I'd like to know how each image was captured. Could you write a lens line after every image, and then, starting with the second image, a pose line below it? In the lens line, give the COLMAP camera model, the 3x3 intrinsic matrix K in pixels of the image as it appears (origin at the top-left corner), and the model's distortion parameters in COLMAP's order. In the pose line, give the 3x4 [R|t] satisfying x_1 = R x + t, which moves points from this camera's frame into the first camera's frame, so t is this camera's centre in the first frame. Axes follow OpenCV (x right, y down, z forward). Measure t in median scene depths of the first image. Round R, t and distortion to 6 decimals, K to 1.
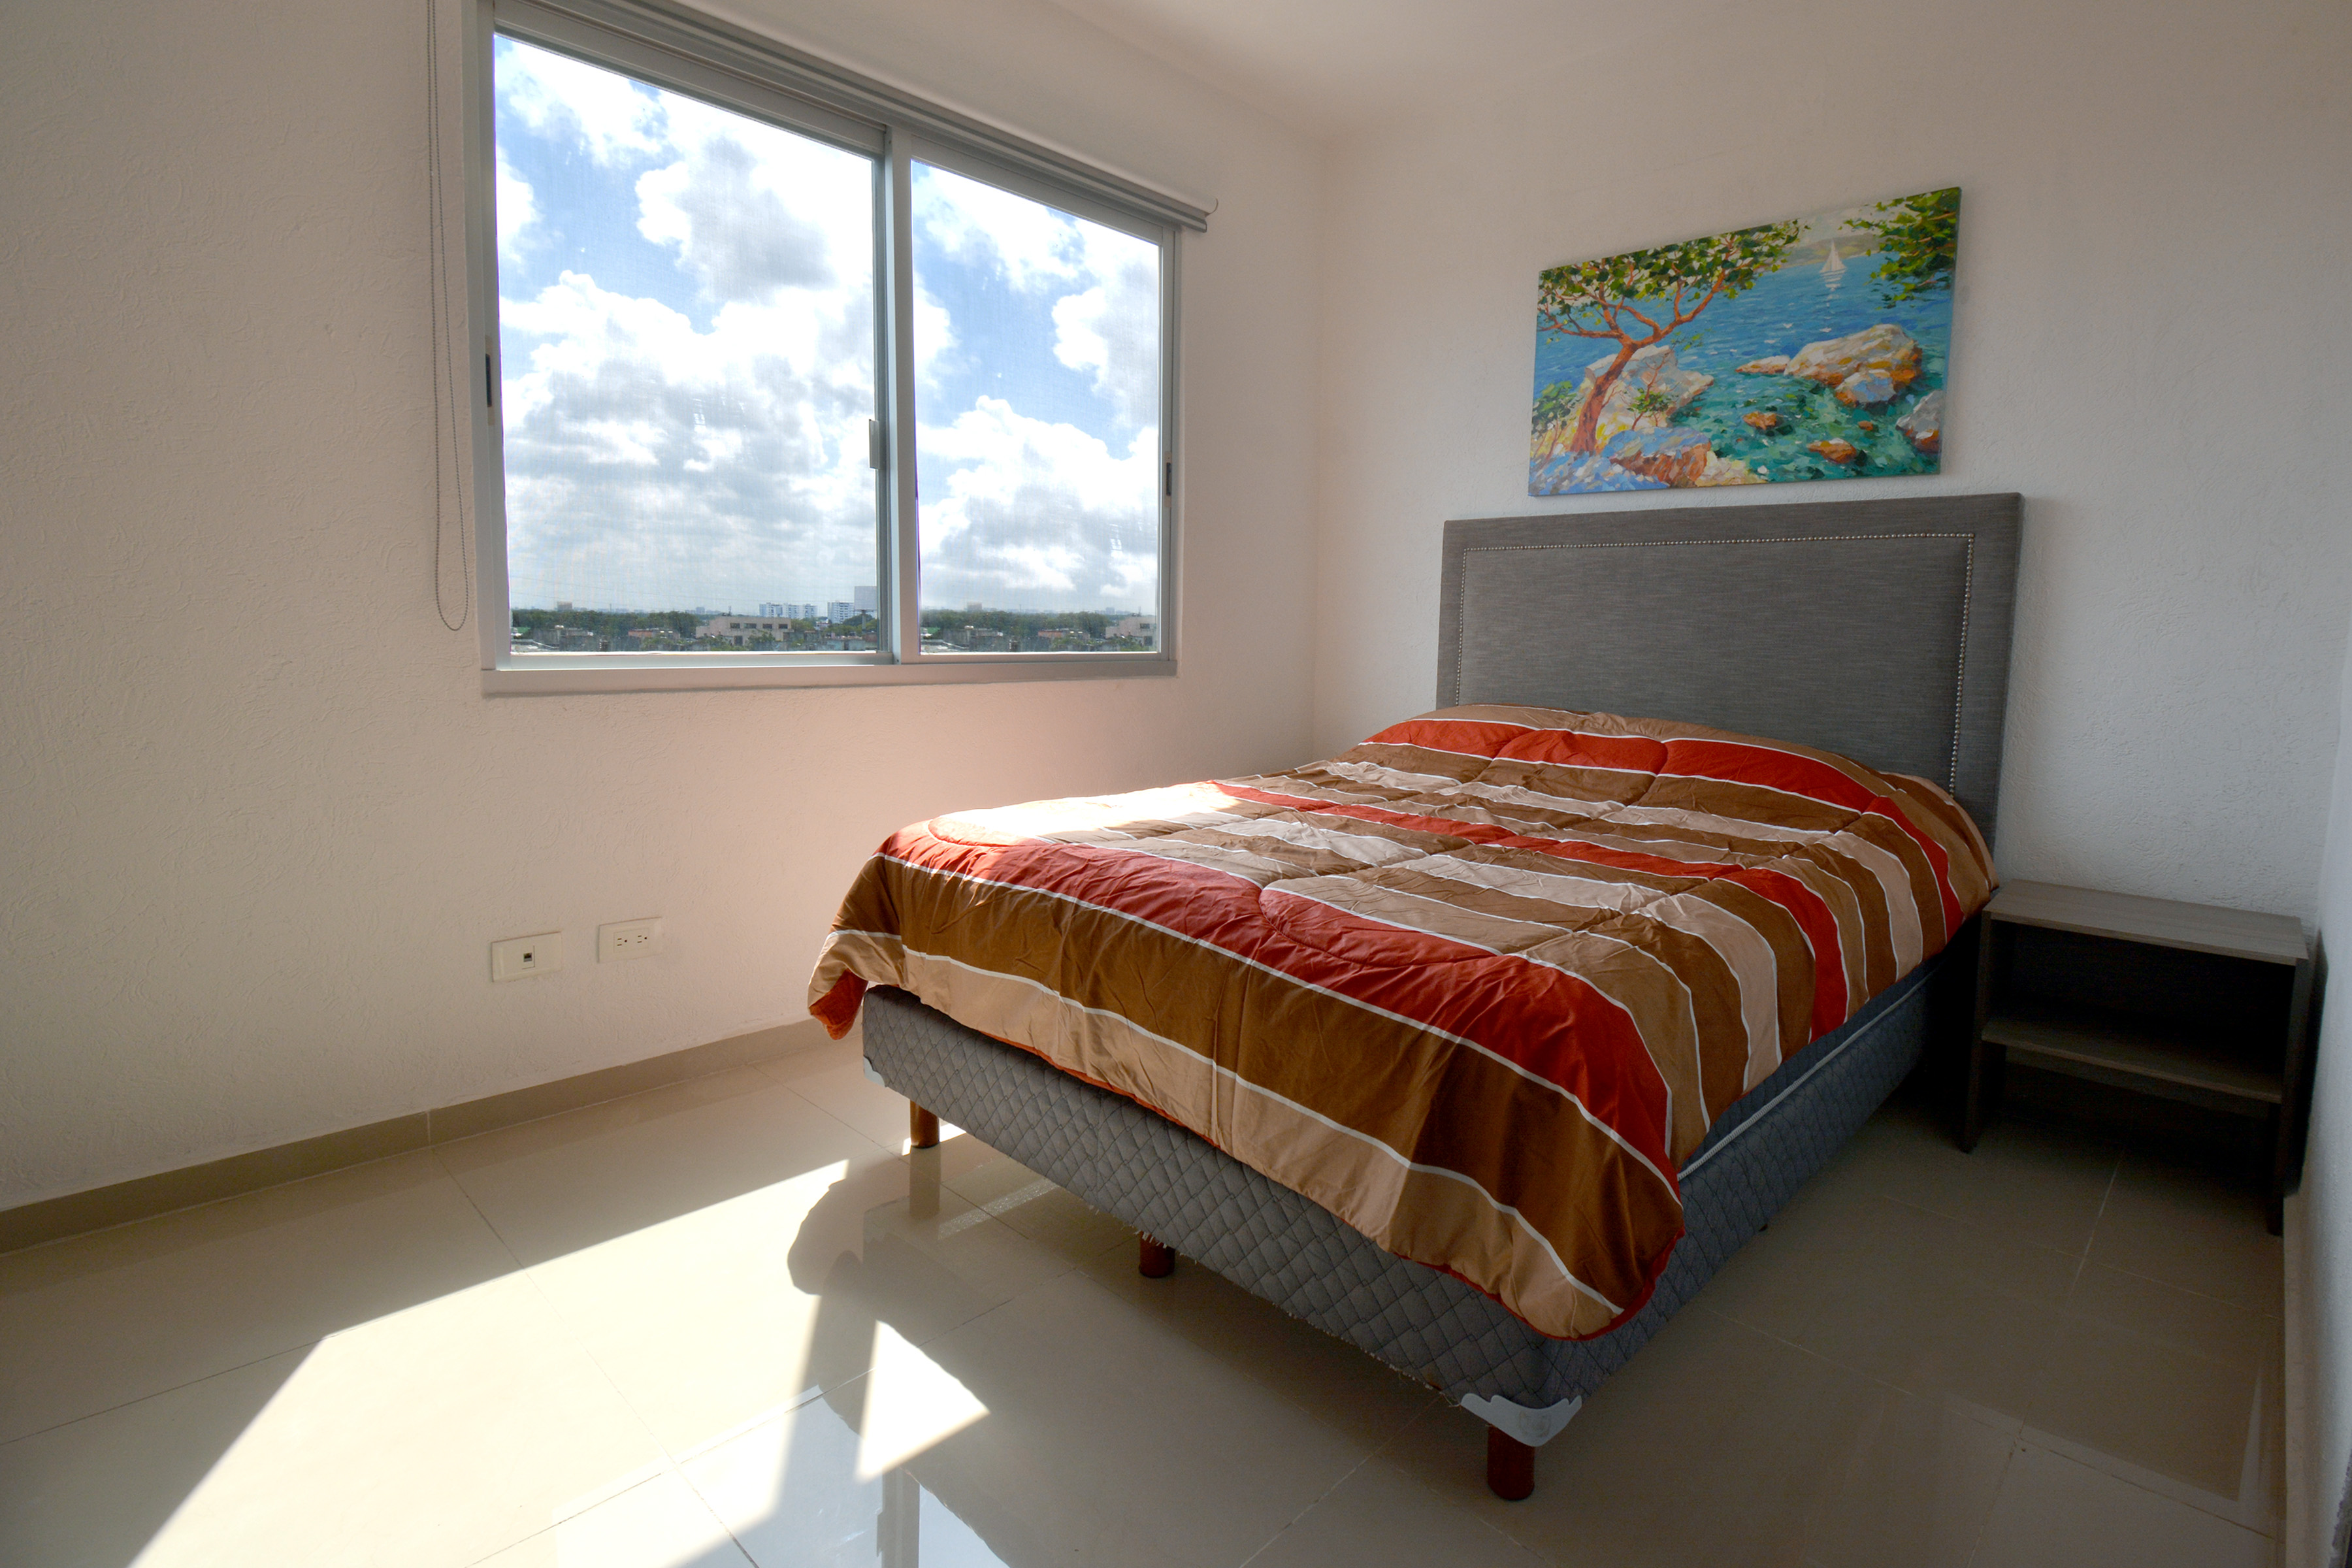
lens RADIAL K [[1086.2, 0, 1229.3], [0, 1086.2, 737.7], [0, 0, 1]] dist [-0.011781, -0.010437]
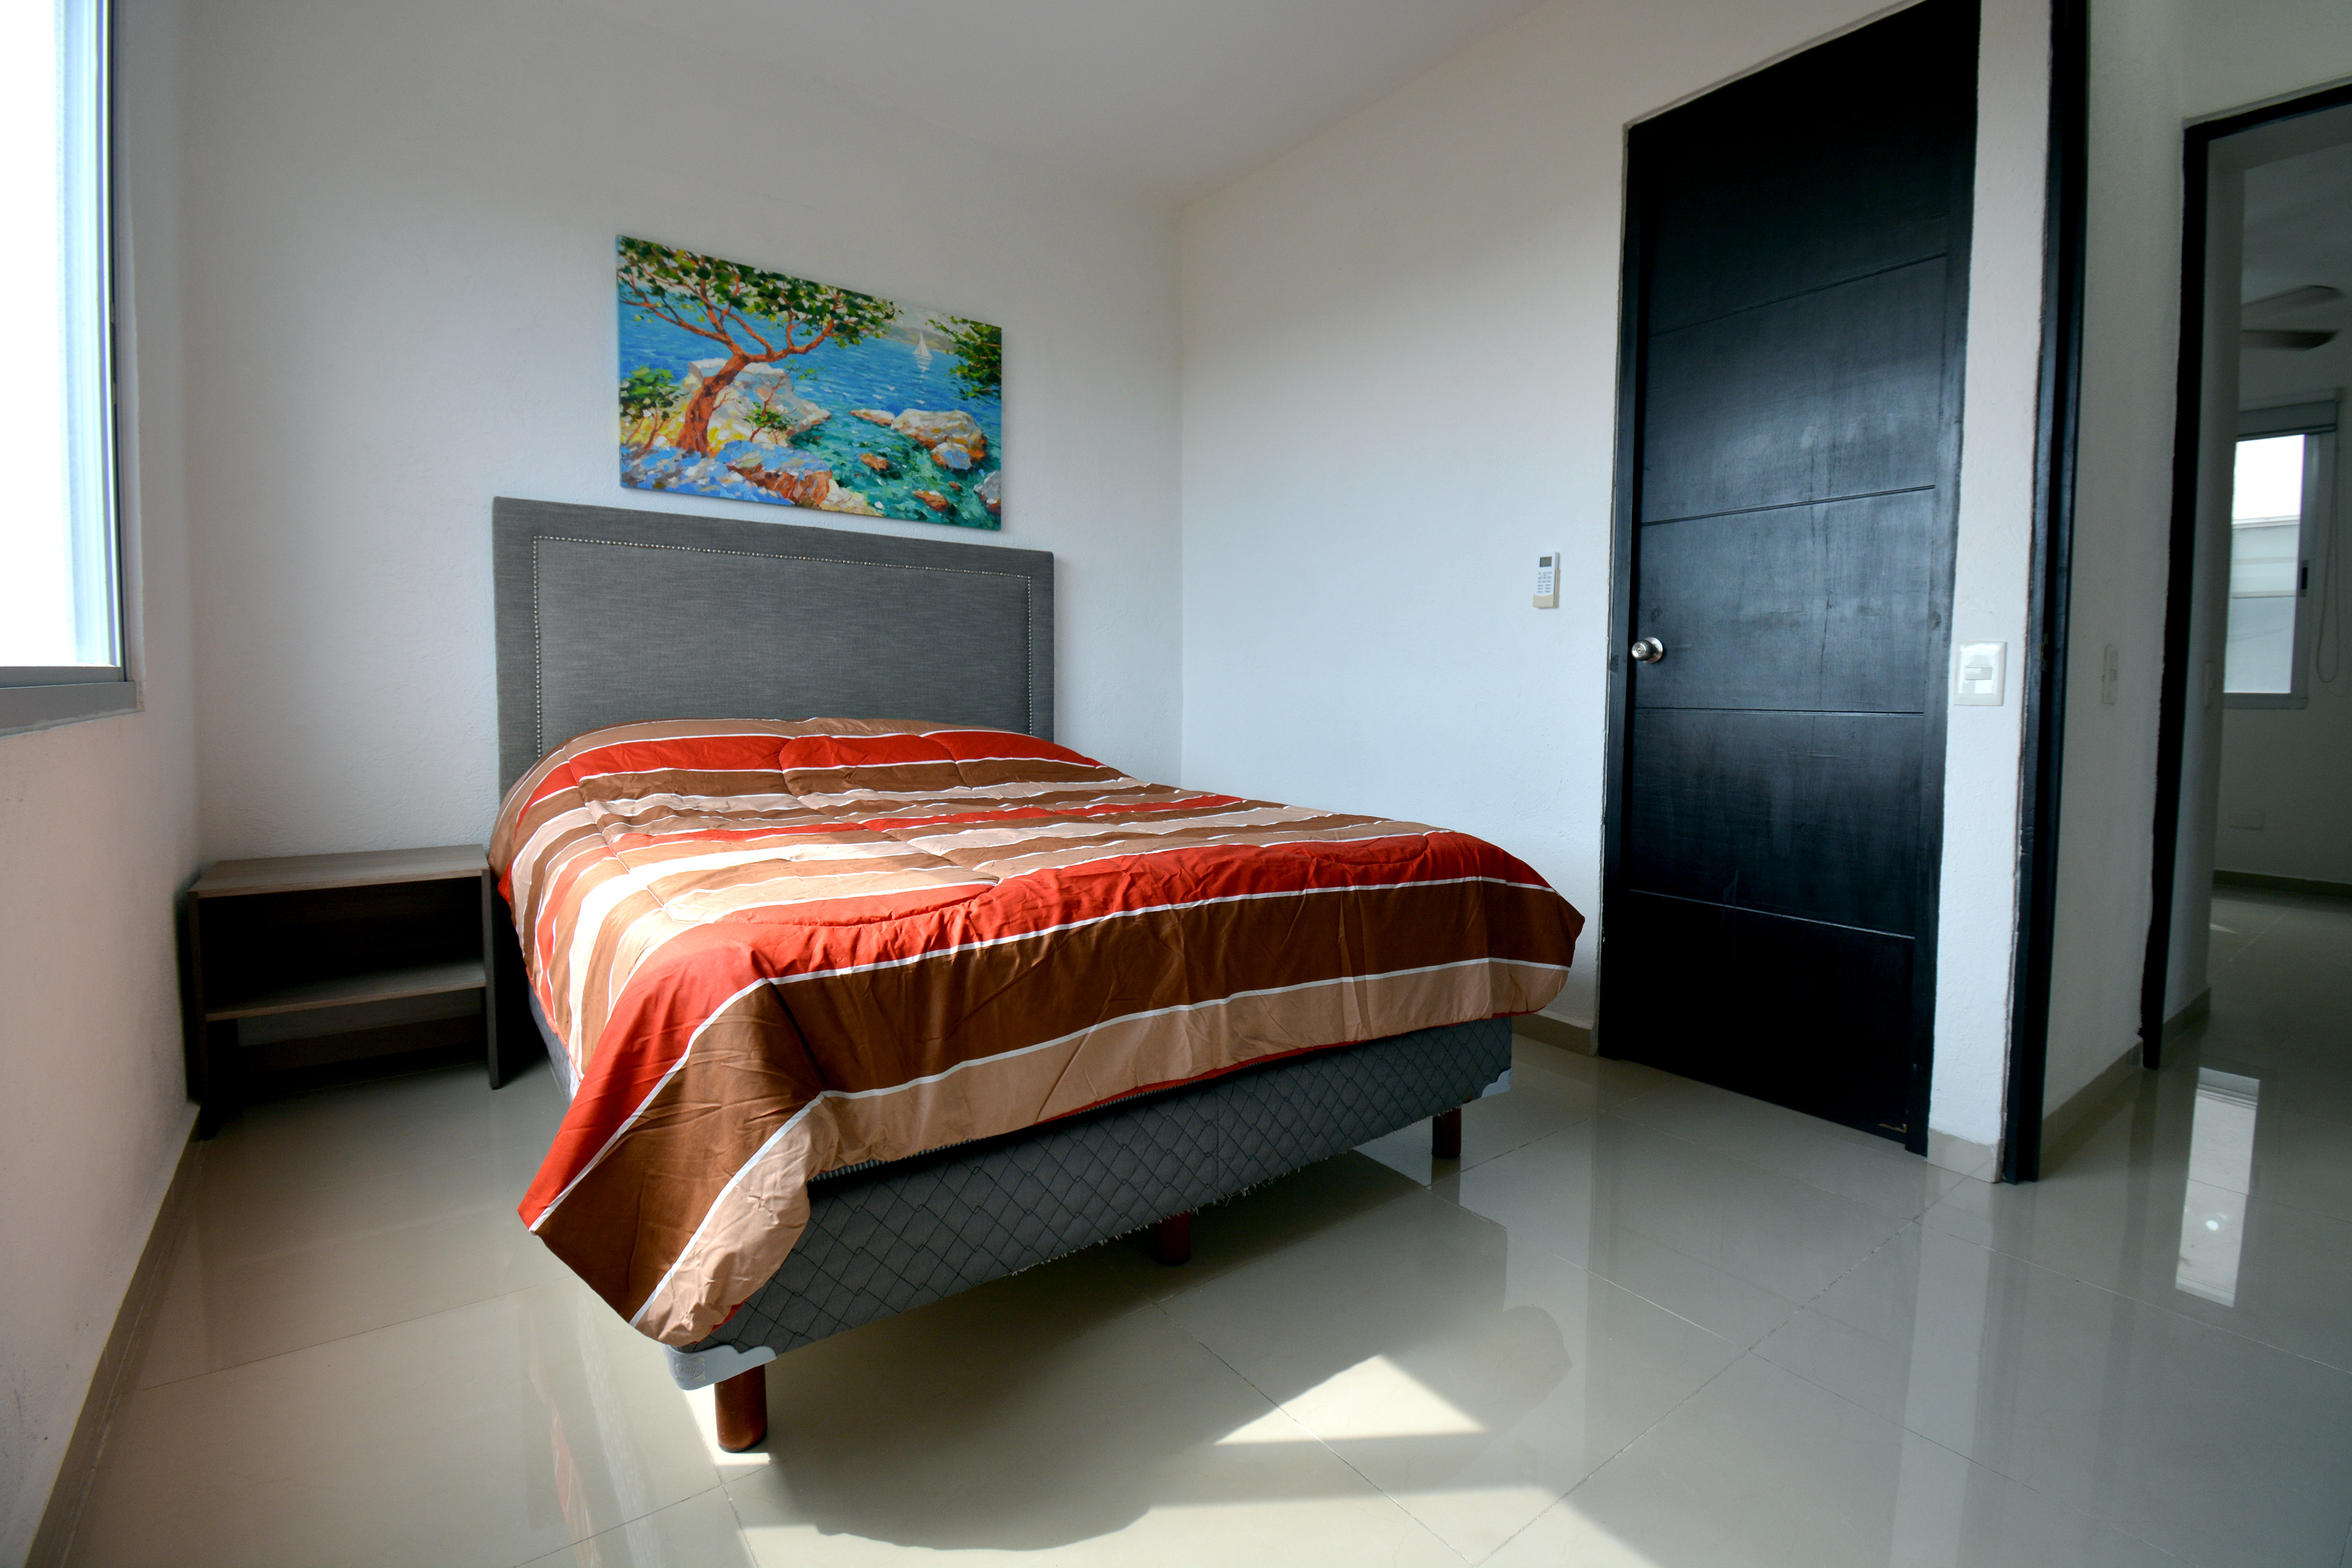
lens RADIAL K [[1086.2, 0, 1176.0], [0, 1086.2, 769.2], [0, 0, 1]] dist [-0.011781, -0.010437]
pose [[0.170036, -0.092827, 0.981056, -0.618082], [0.088009, 0.993006, 0.078704, -0.025125], [-0.981500, 0.072959, 0.177016, 0.476741]]
